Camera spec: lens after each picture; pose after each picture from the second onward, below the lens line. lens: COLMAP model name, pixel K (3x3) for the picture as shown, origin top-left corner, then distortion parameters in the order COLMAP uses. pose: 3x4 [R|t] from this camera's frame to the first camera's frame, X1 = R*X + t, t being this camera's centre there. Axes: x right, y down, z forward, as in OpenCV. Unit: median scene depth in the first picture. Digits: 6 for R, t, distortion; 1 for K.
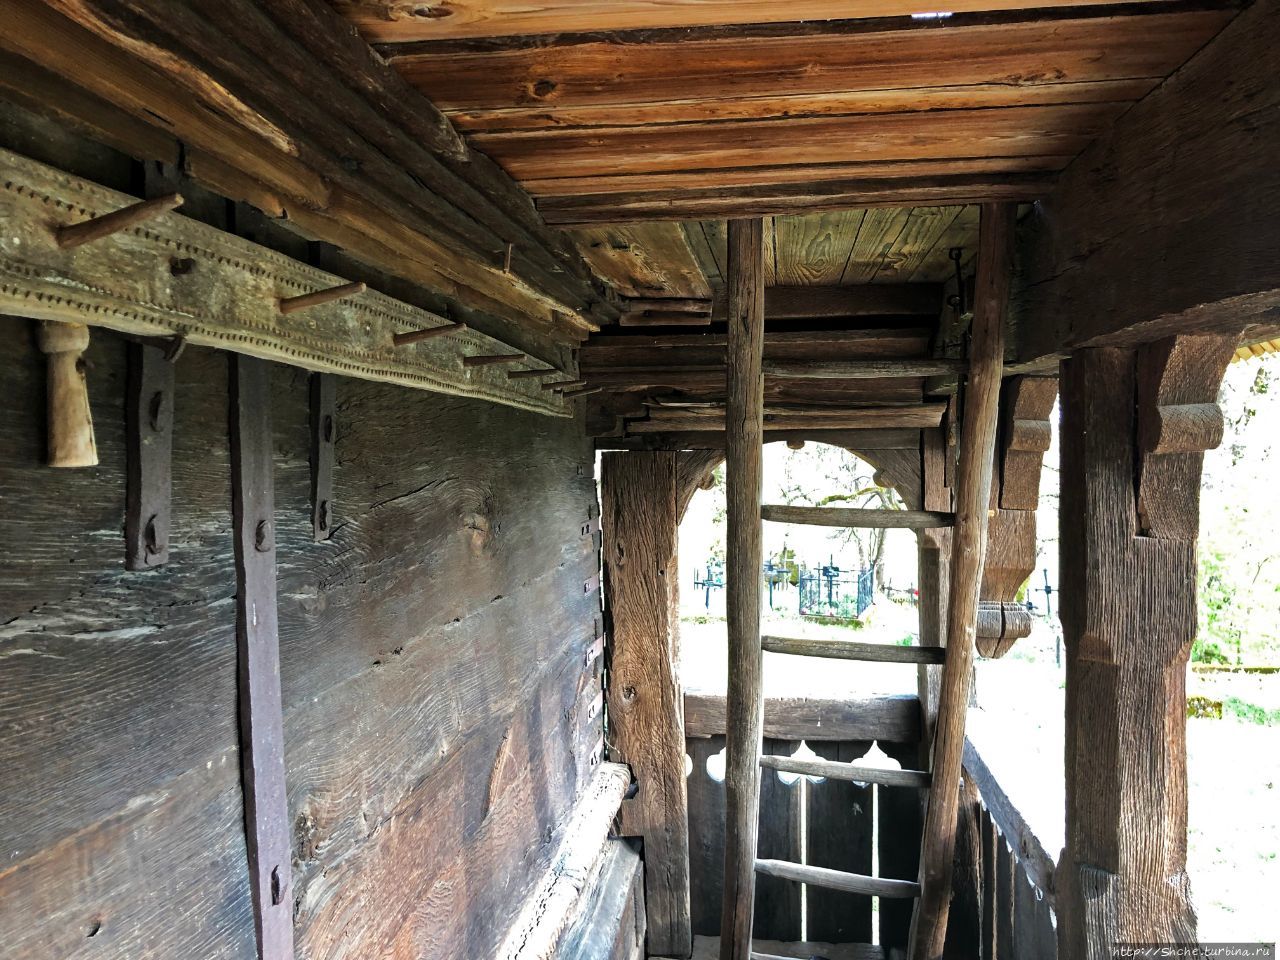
lens RADIAL K [[1044.0, 0, 640.0], [0, 1044.0, 480.0], [0, 0, 1]] dist [0.014230, -0.001611]
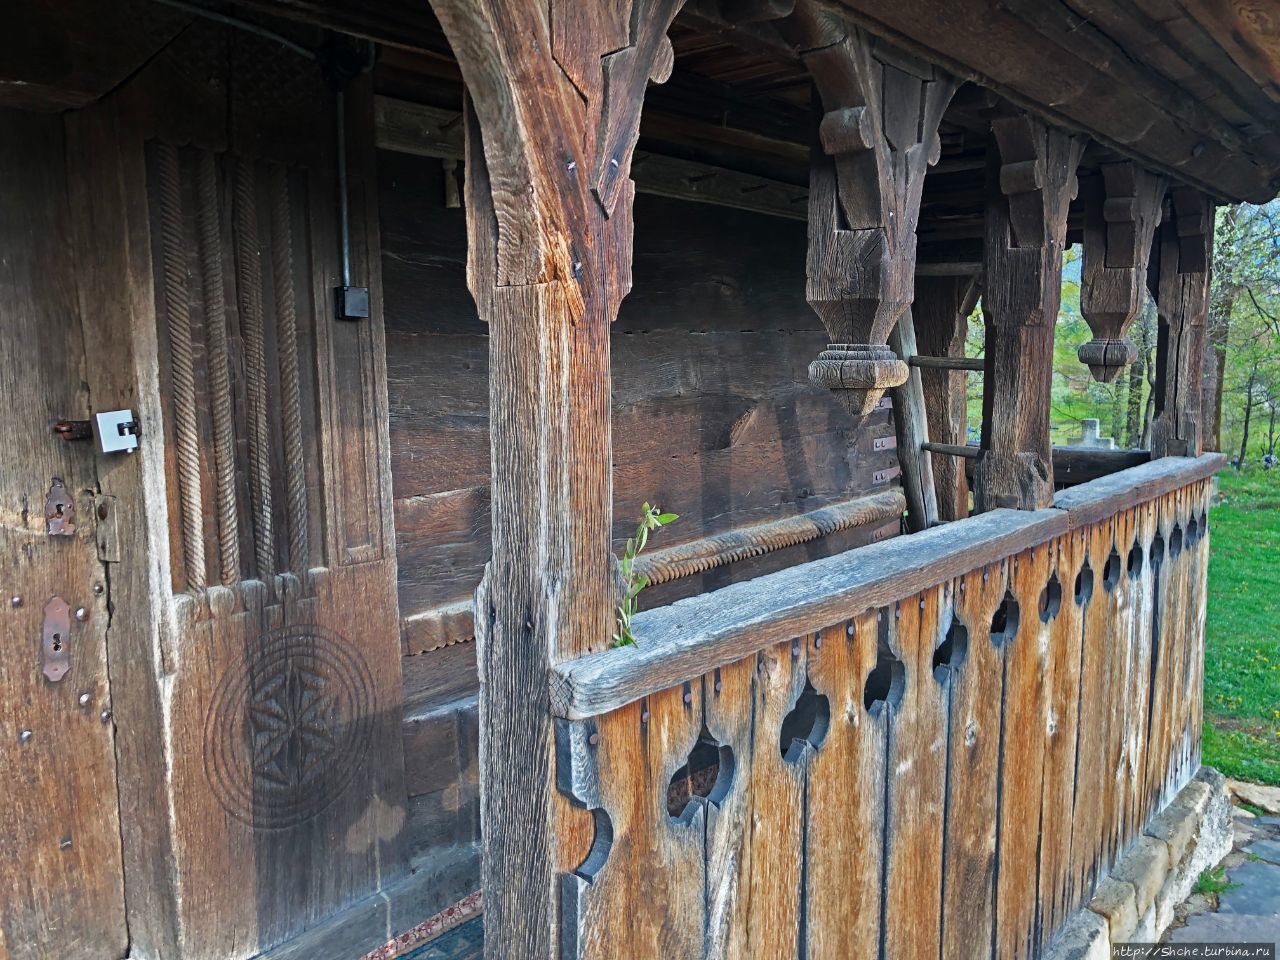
lens RADIAL K [[1044.0, 0, 640.0], [0, 1044.0, 480.0], [0, 0, 1]] dist [0.014230, -0.001611]
pose [[0.849029, 0.063441, -0.524524, 0.750738], [-0.006453, 0.993936, 0.109772, 0.208087], [0.528307, -0.089815, 0.844290, -0.651098]]
